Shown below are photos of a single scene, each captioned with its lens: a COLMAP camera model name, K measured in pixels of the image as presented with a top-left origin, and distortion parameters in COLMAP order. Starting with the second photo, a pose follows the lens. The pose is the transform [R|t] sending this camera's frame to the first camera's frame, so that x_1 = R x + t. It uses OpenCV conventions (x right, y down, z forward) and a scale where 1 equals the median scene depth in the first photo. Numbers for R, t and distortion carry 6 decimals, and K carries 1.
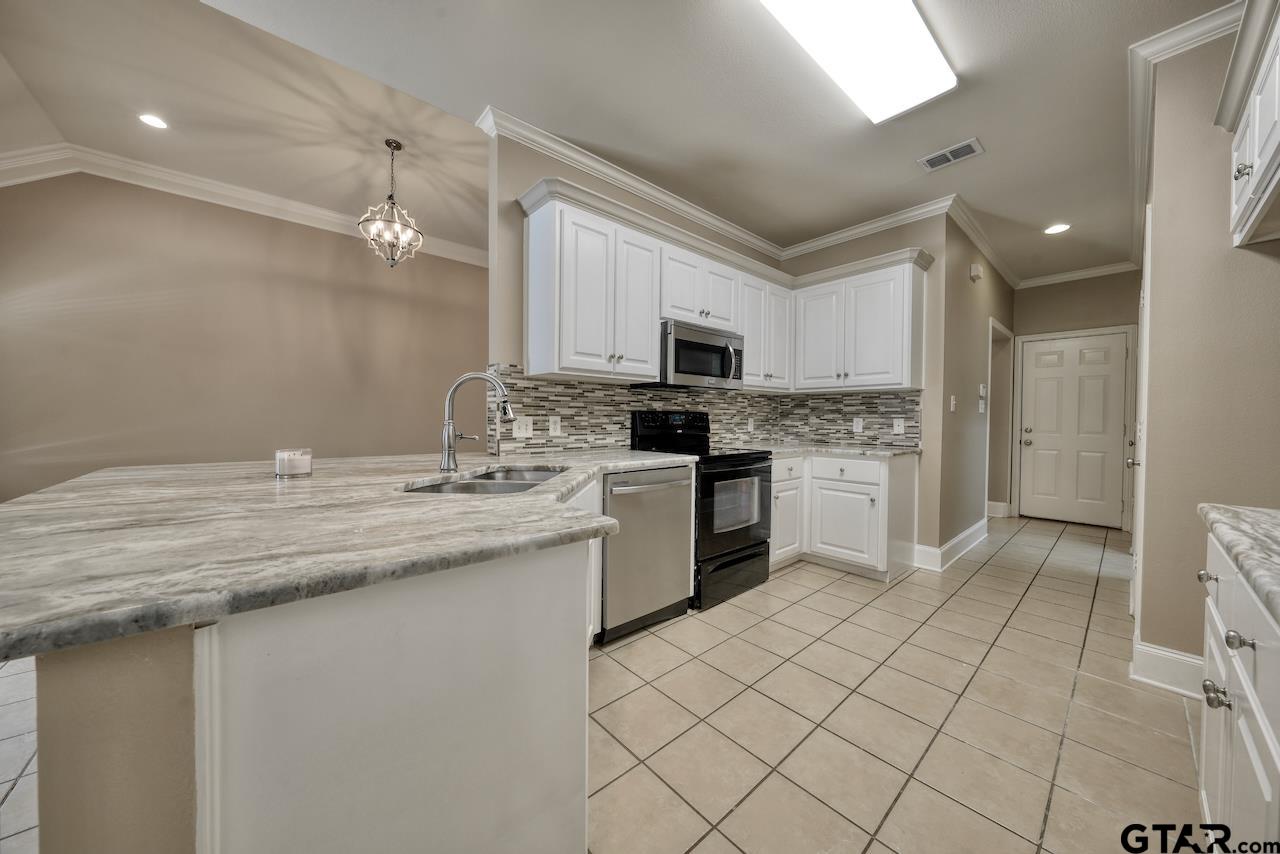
lens RADIAL K [[438.4, 0, 640.0], [0, 438.4, 427.0], [0, 0, 1]] dist [-0.000318, -0.000028]
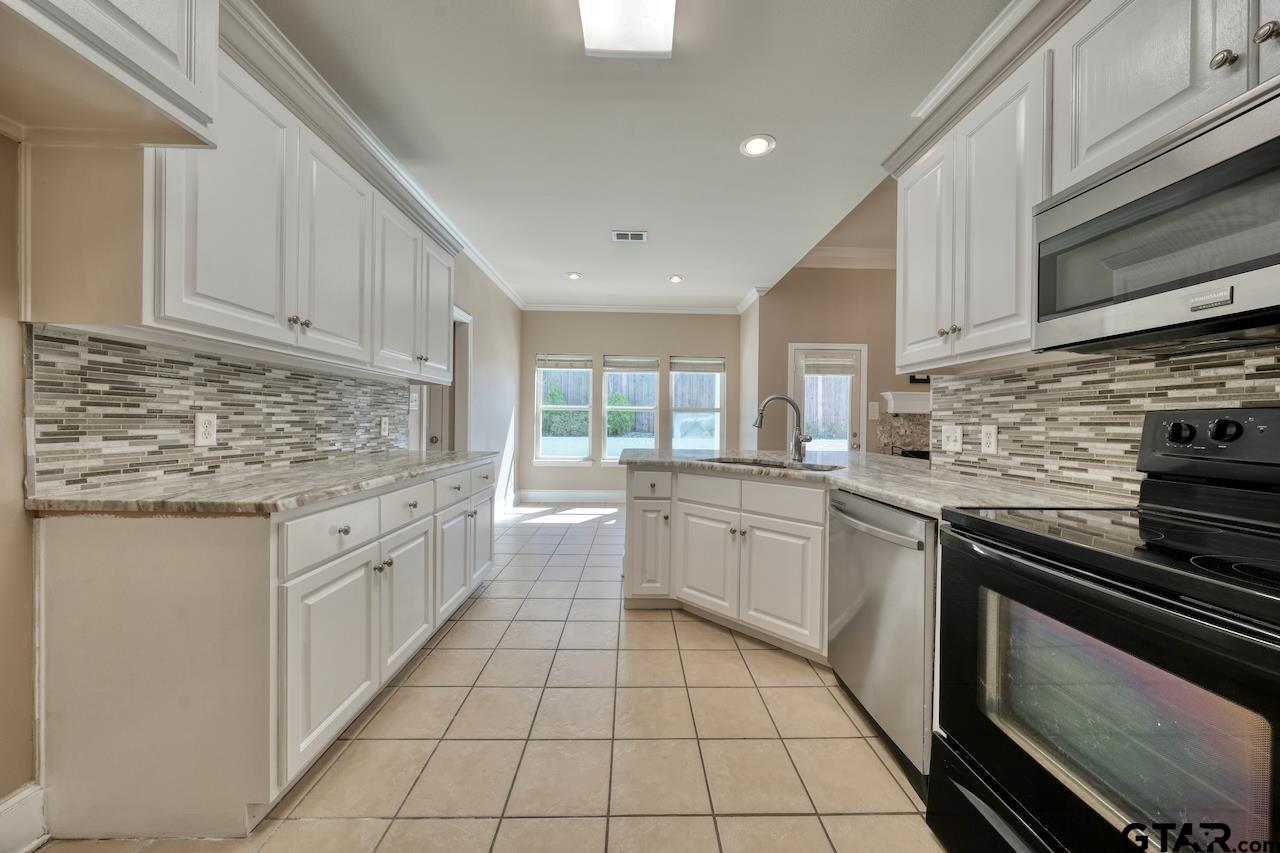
lens RADIAL K [[438.4, 0, 640.0], [0, 438.4, 426.5], [0, 0, 1]] dist [-0.000318, -0.000028]
pose [[-0.651709, -0.008856, -0.758418, 0.640866], [-0.033107, 0.999311, 0.016780, -0.014738], [0.757747, 0.036045, -0.651553, 0.952015]]
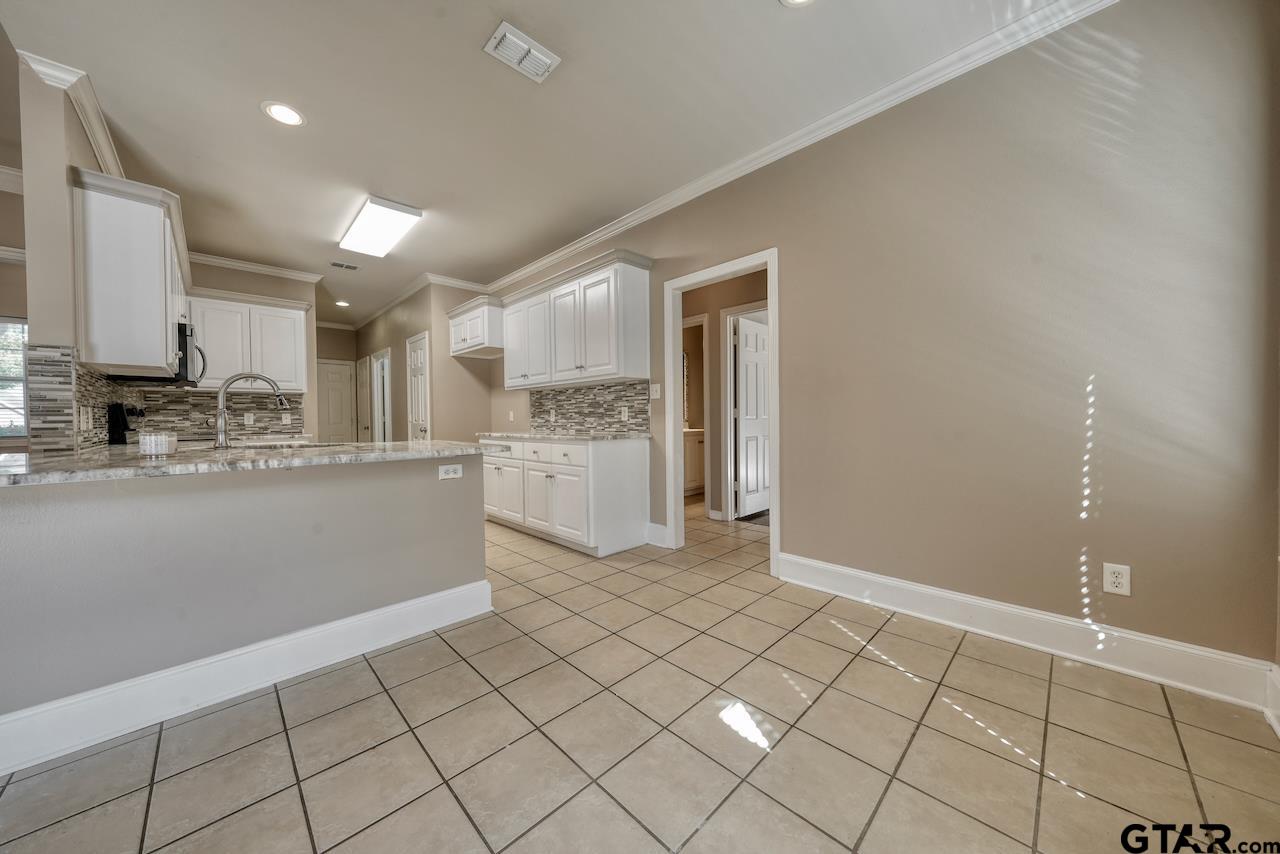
lens RADIAL K [[438.4, 0, 640.0], [0, 438.4, 427.0], [0, 0, 1]] dist [-0.000318, -0.000028]
pose [[-0.047282, -0.027068, 0.998515, -1.076806], [0.031039, 0.999110, 0.028554, 0.023717], [-0.998399, 0.032343, -0.046400, -0.094210]]
